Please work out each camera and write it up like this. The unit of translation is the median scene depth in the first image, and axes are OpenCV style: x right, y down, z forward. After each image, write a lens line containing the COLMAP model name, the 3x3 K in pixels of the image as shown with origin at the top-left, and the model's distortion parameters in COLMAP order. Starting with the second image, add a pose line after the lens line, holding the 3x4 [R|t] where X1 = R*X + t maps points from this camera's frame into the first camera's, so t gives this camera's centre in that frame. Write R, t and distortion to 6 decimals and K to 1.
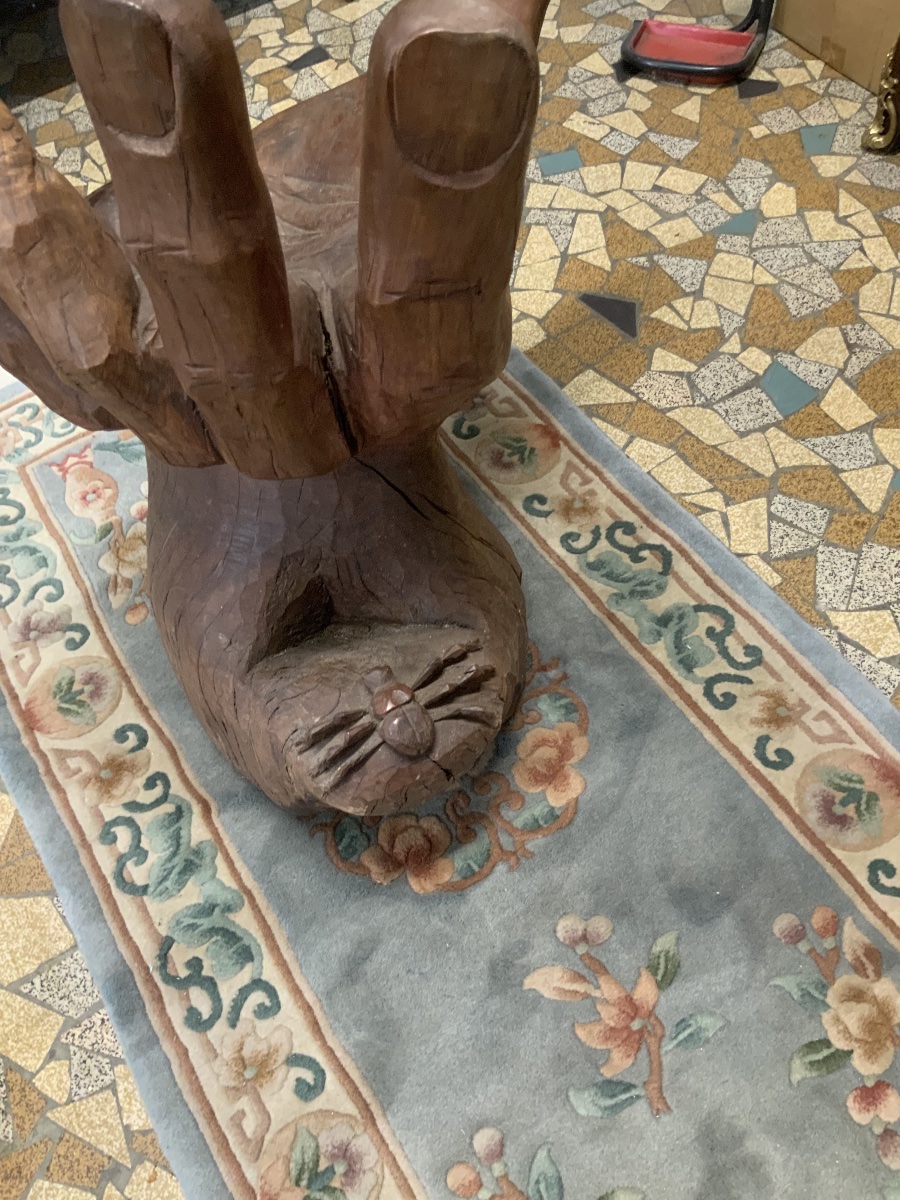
lens RADIAL K [[1031.9, 0, 450.5], [0, 1031.9, 575.4], [0, 0, 1]] dist [0.097794, -0.186727]
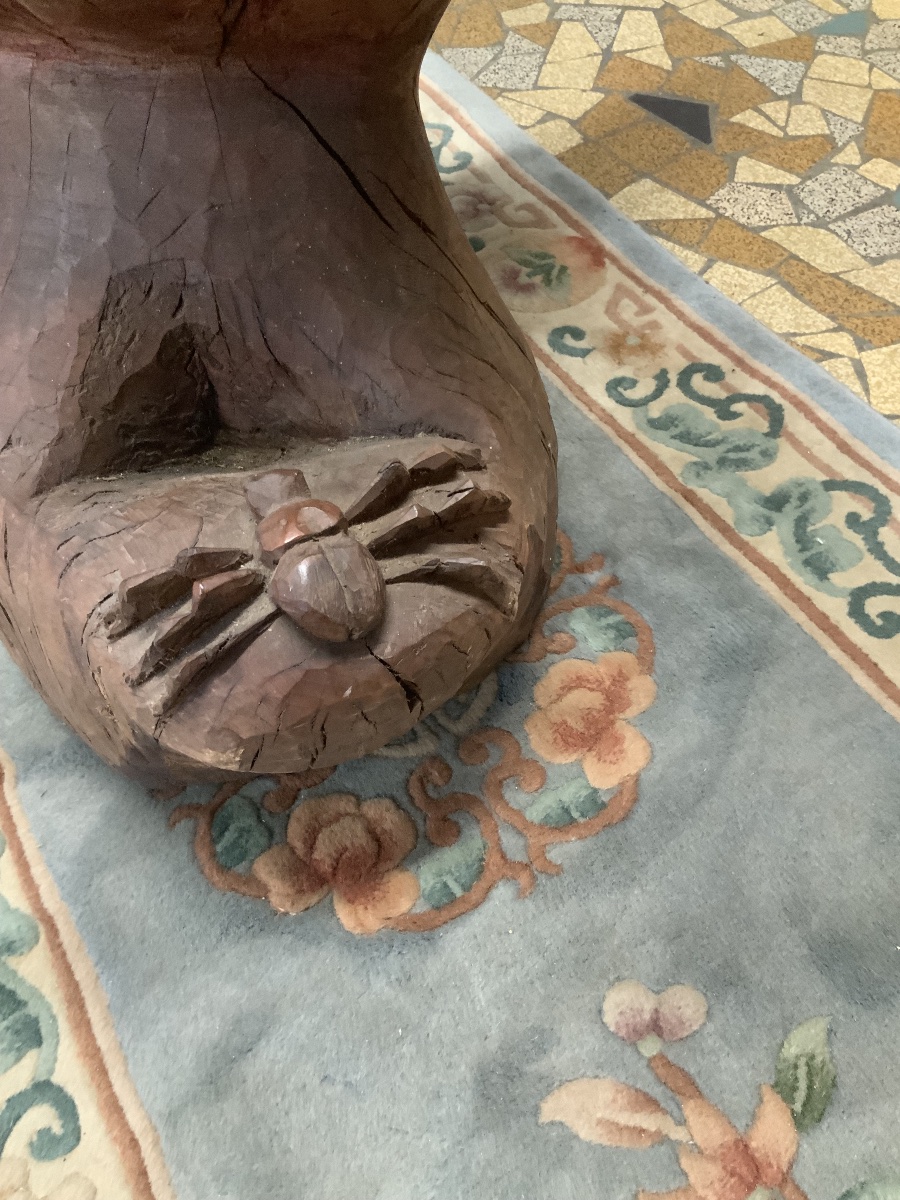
lens RADIAL K [[1000.9, 0, 448.9], [0, 1000.9, 593.8], [0, 0, 1]] dist [0.074552, -0.145855]
pose [[0.999231, 0.037475, 0.011534, 0.007209], [-0.037104, 0.998837, -0.030804, 0.130715], [-0.012675, 0.030352, 0.999459, 0.426627]]
